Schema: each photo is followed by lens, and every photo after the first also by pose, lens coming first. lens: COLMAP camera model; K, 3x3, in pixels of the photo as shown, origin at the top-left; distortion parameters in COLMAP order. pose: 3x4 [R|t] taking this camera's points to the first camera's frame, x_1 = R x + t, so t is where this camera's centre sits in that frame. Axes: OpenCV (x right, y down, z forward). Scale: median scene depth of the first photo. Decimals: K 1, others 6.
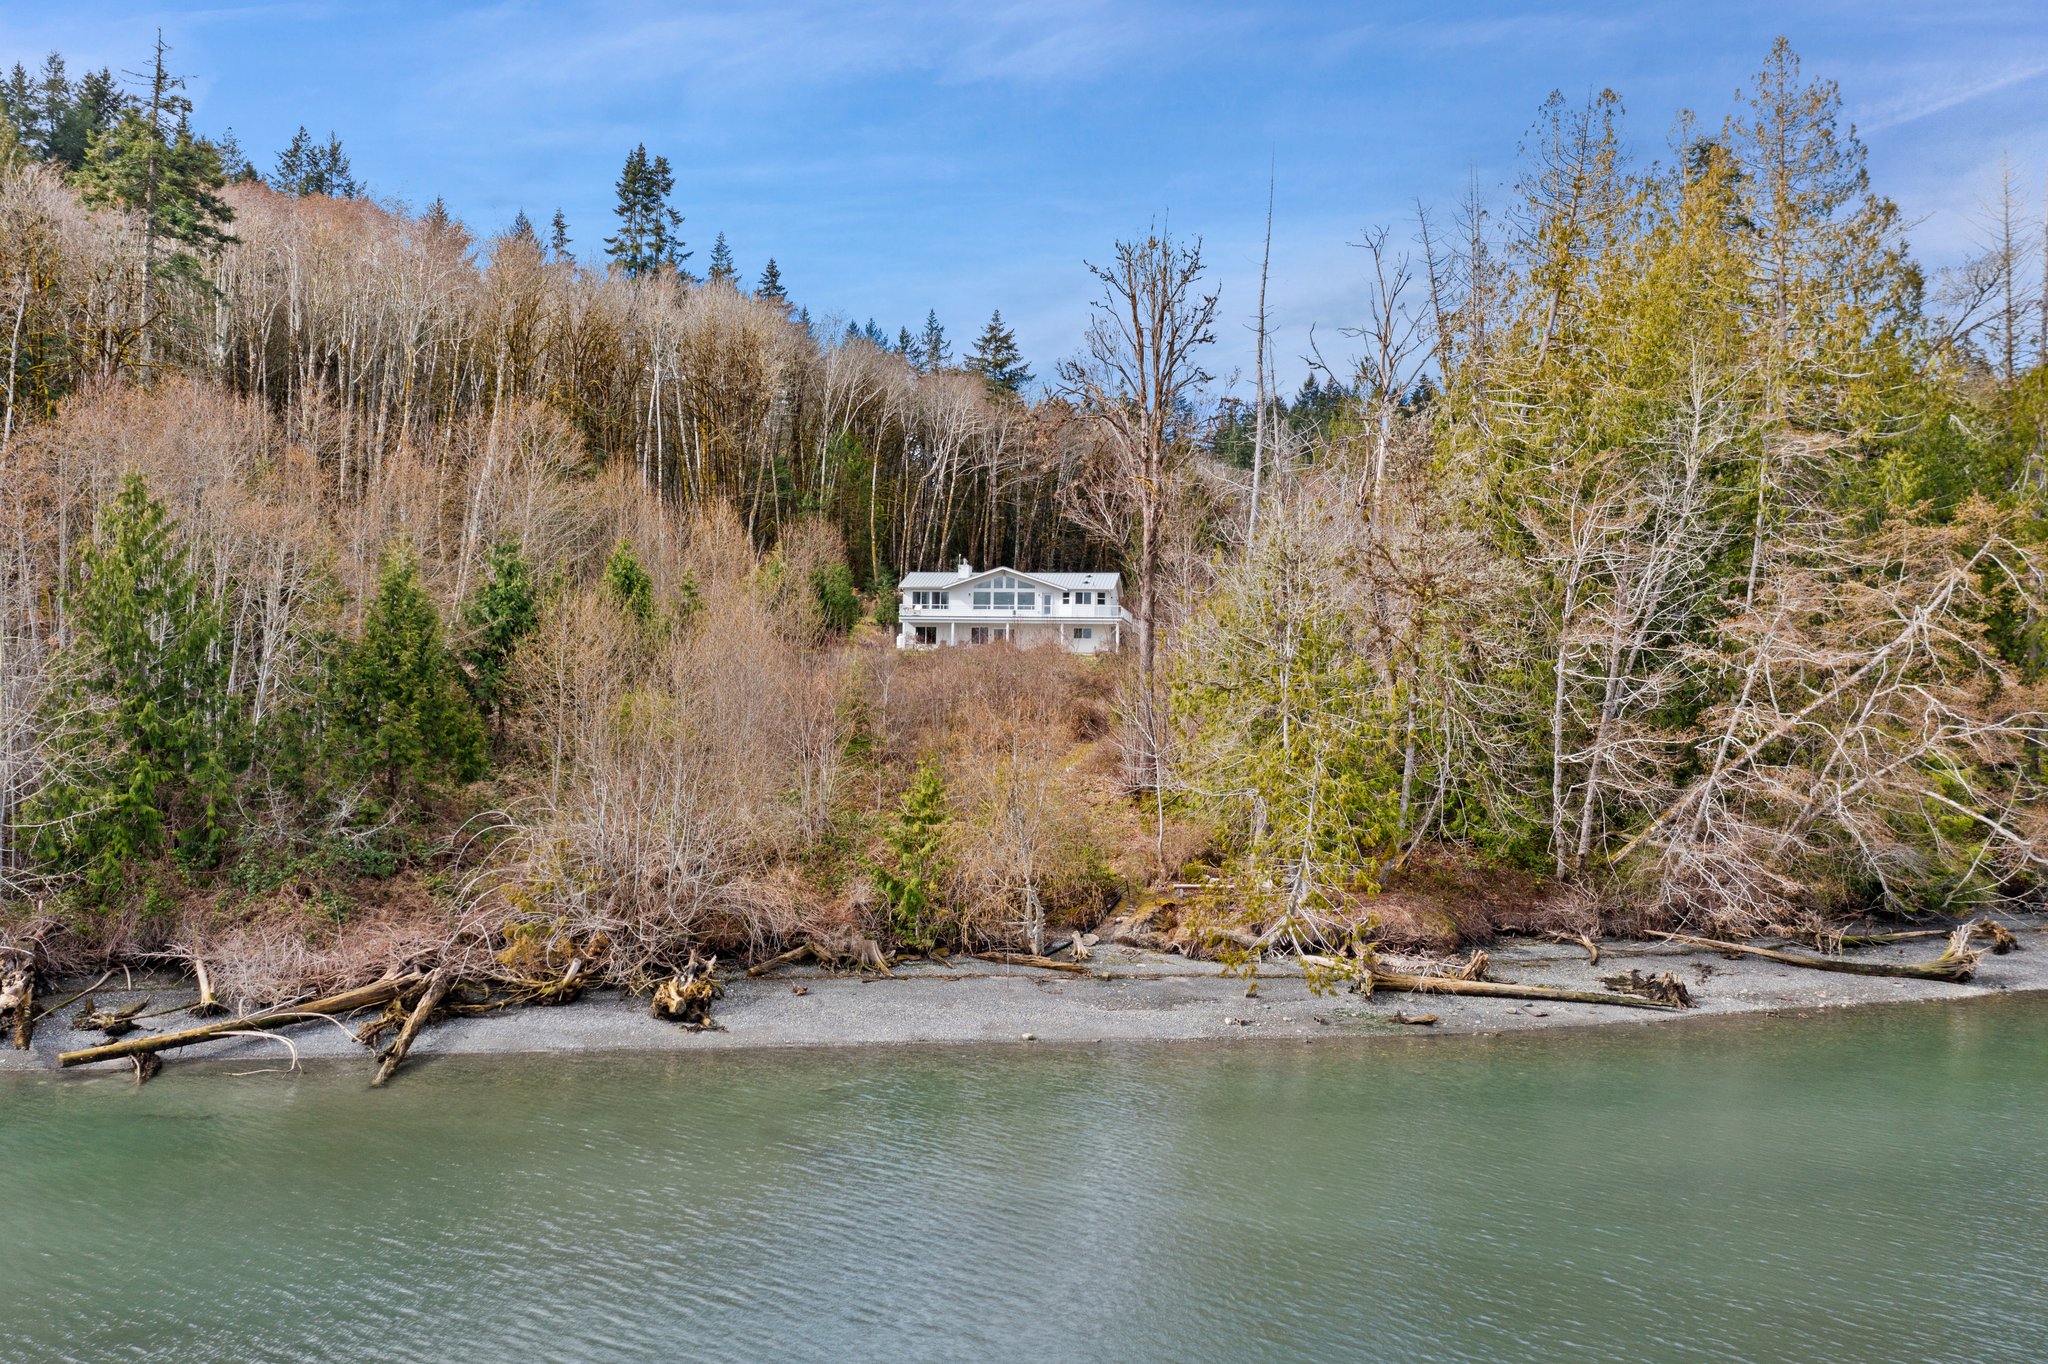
lens RADIAL K [[1614.5, 0, 1015.0], [0, 1614.5, 690.5], [0, 0, 1]] dist [-0.031873, 0.009242]
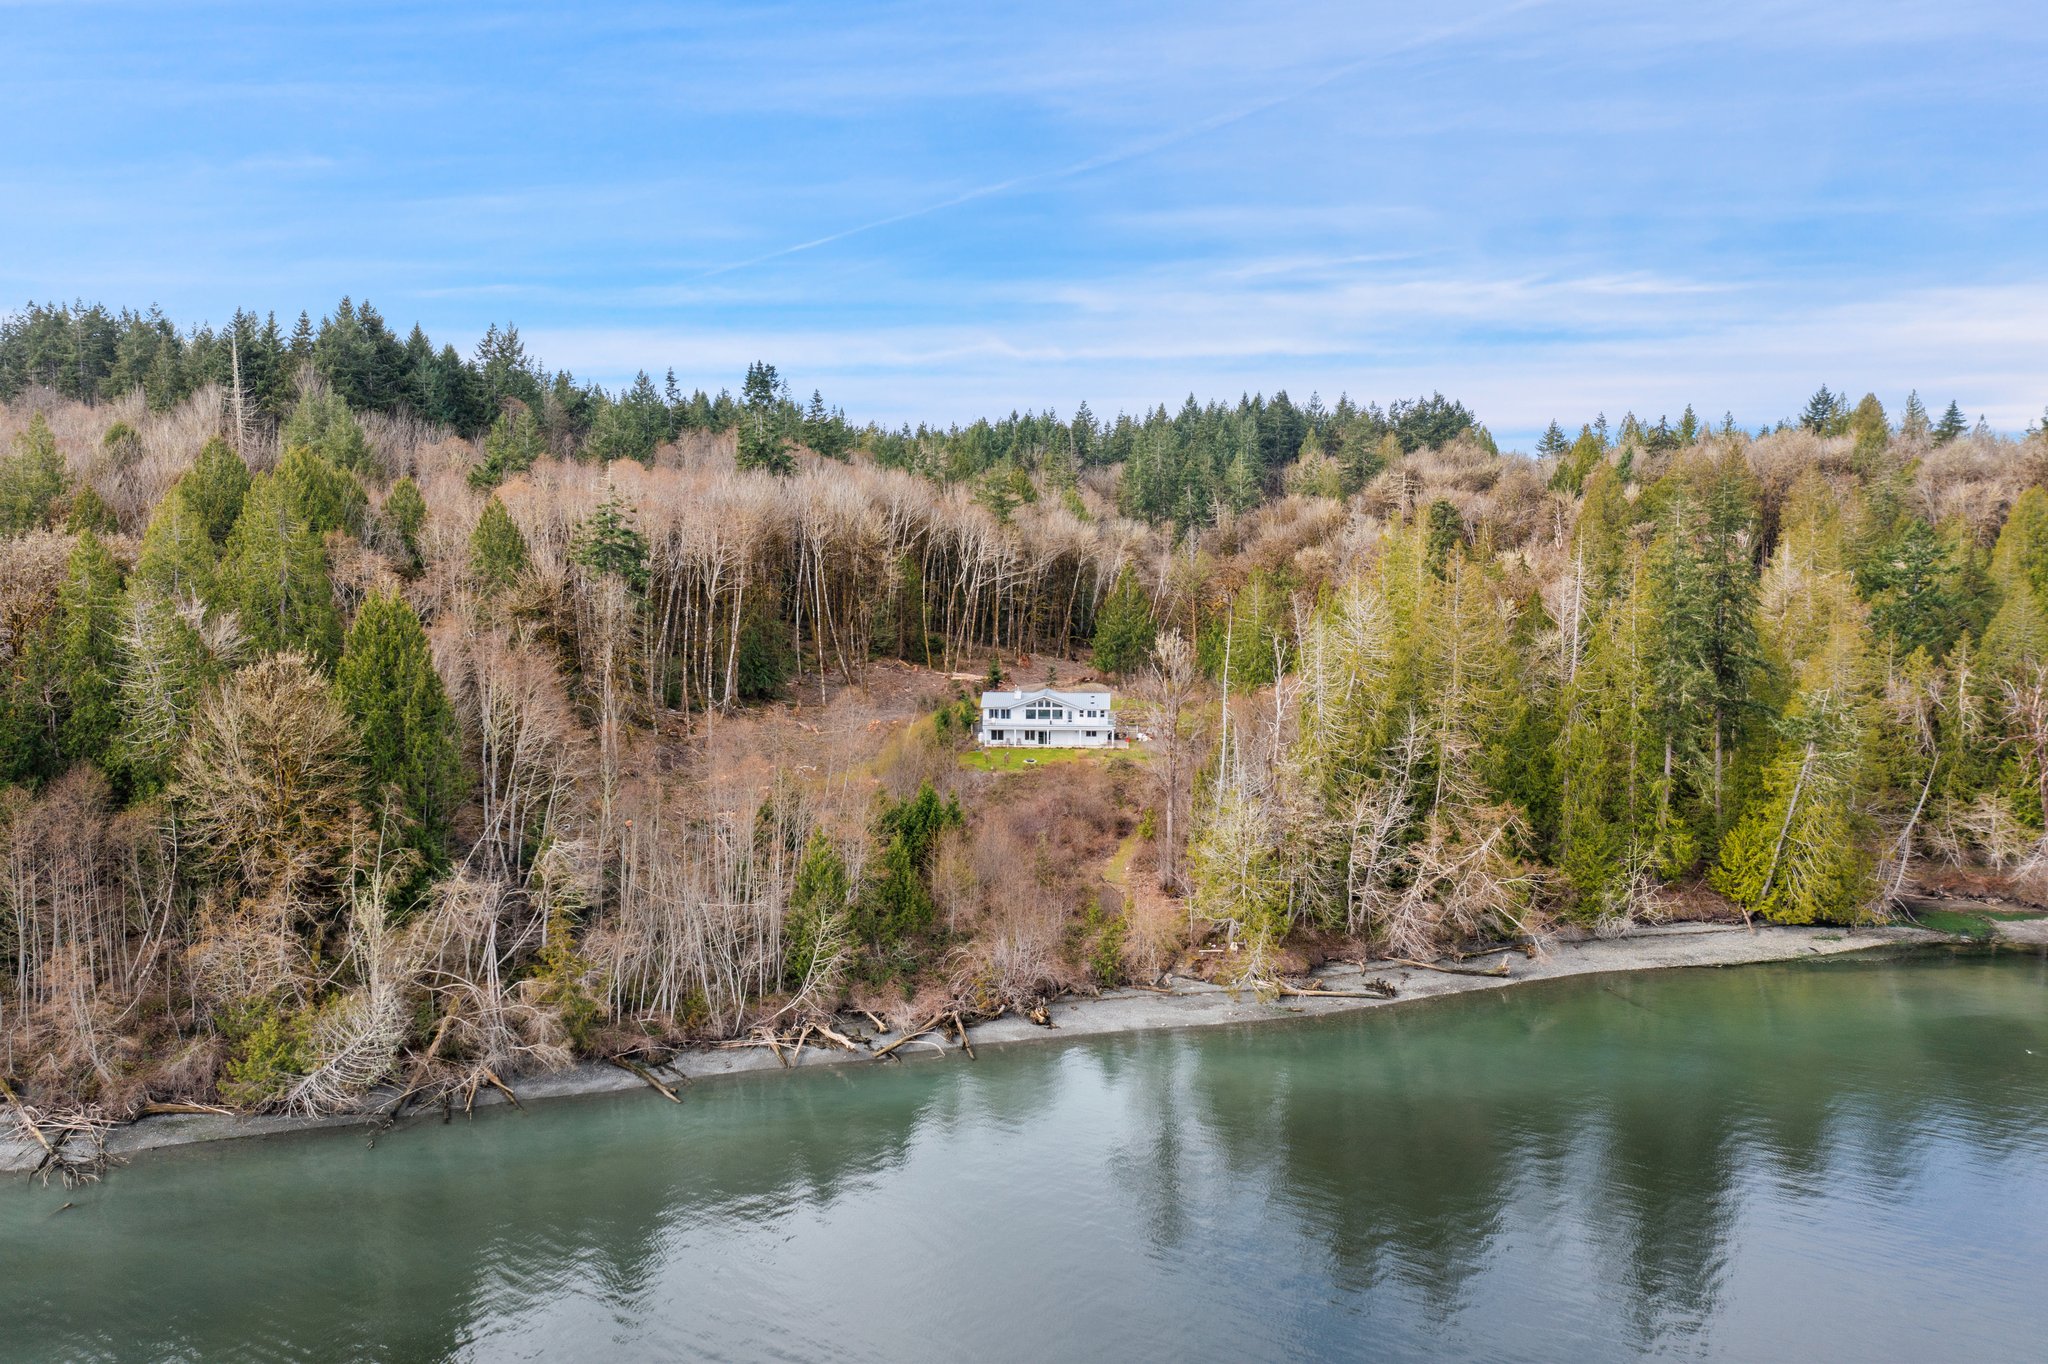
lens RADIAL K [[1614.5, 0, 1026.8], [0, 1614.5, 696.3], [0, 0, 1]] dist [-0.031873, 0.009242]
pose [[0.994849, -0.022971, 0.098726, -0.370805], [0.012256, 0.994097, 0.107803, -0.498619], [-0.100620, -0.106037, 0.989258, -1.285423]]
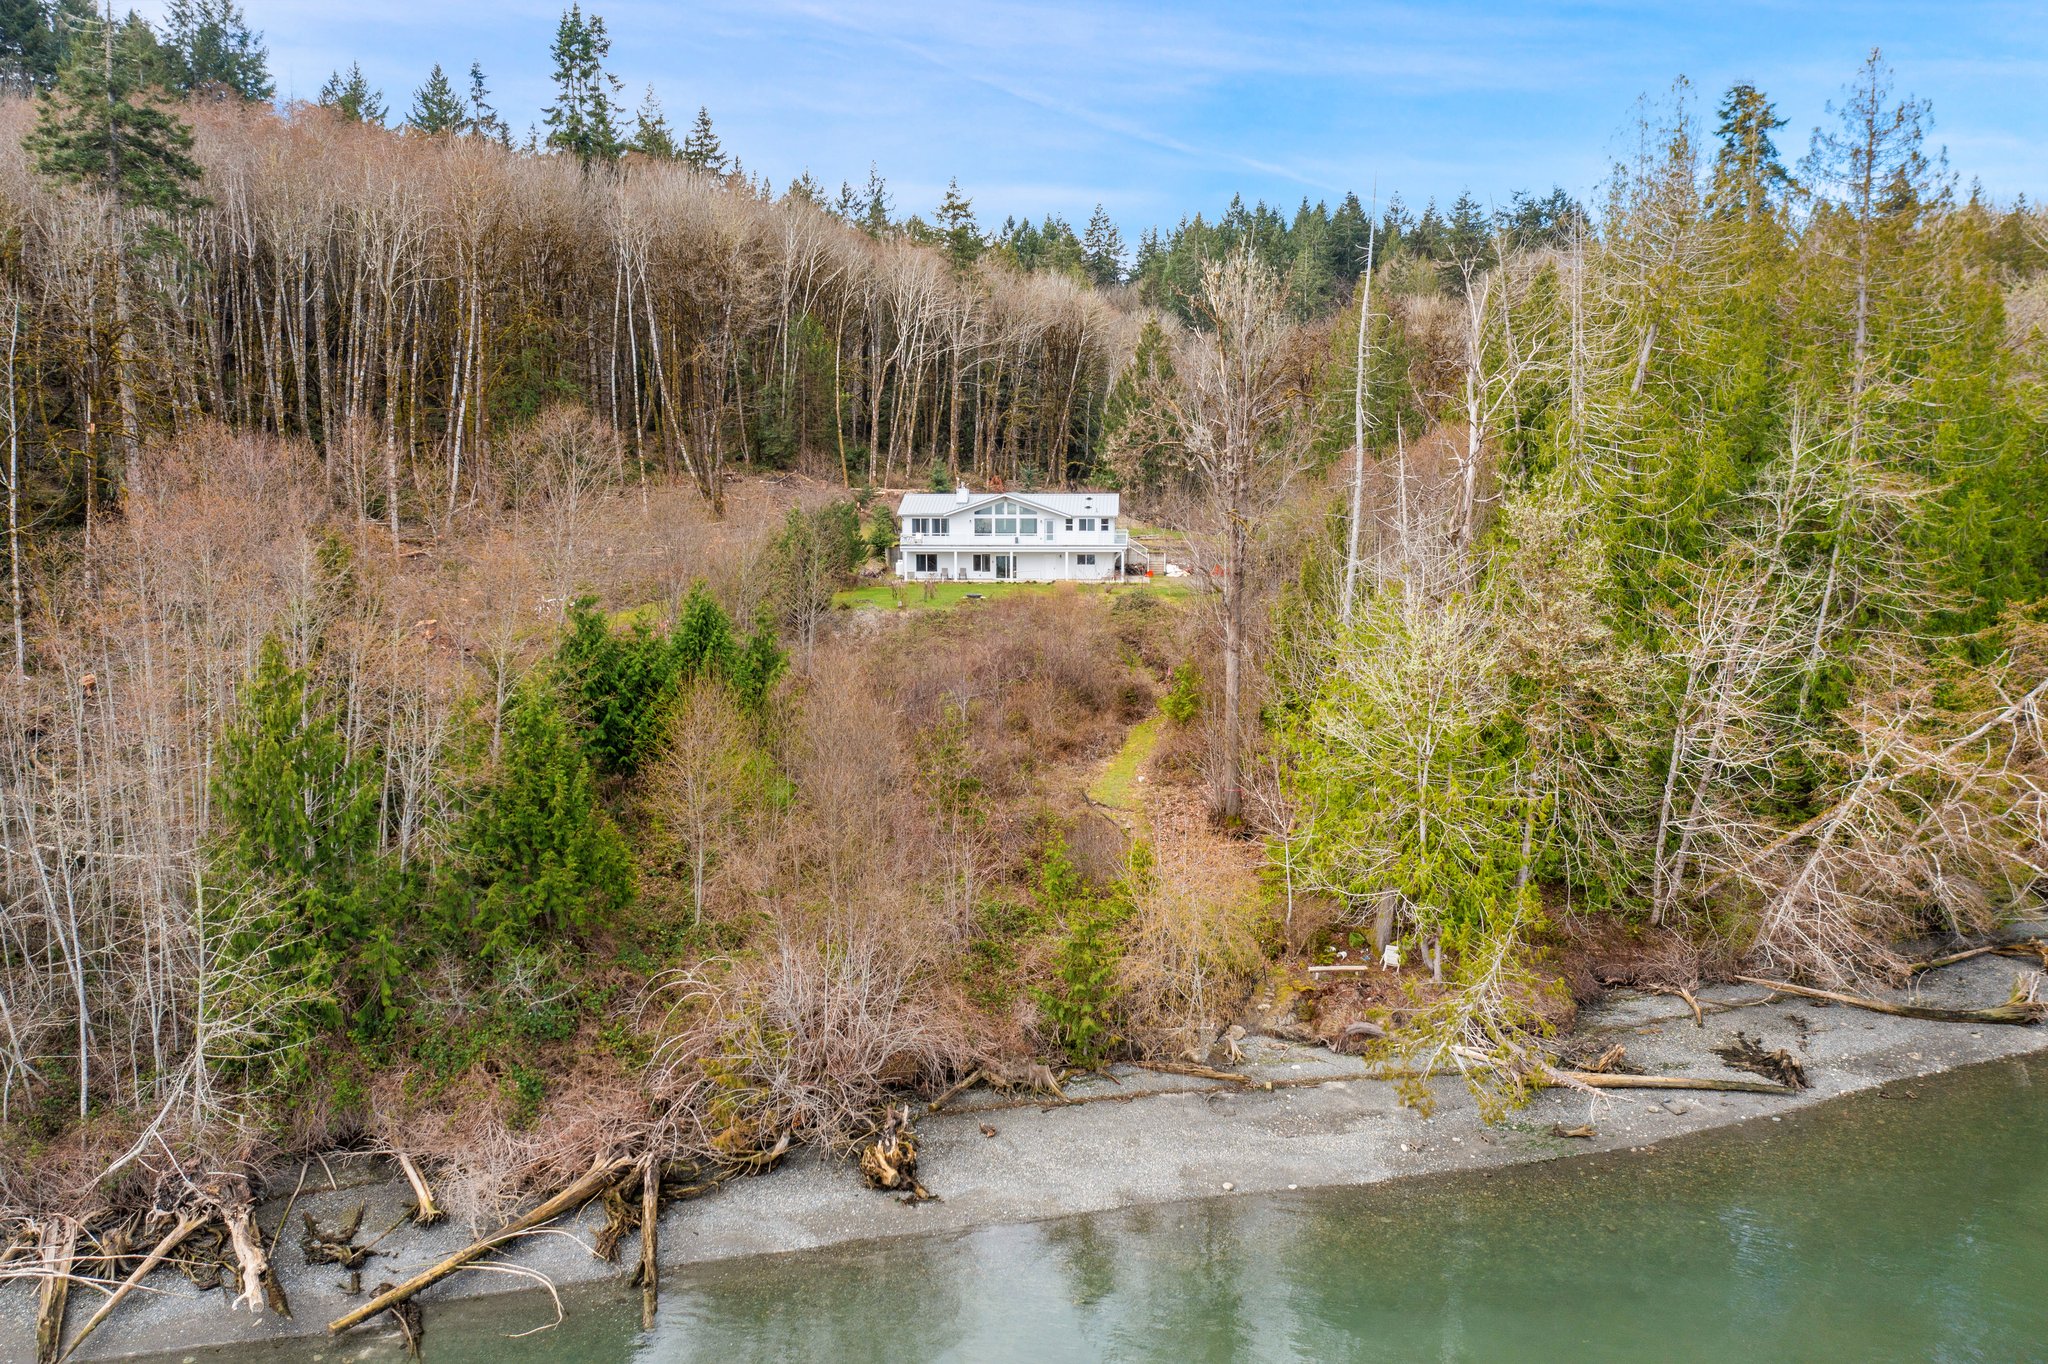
lens RADIAL K [[1614.5, 0, 1019.3], [0, 1614.5, 691.1], [0, 0, 1]] dist [-0.031873, 0.009242]
pose [[0.996923, -0.027735, 0.073322, -0.143385], [0.017185, 0.989891, 0.140784, -0.185391], [-0.076485, -0.139090, 0.987322, 0.020748]]
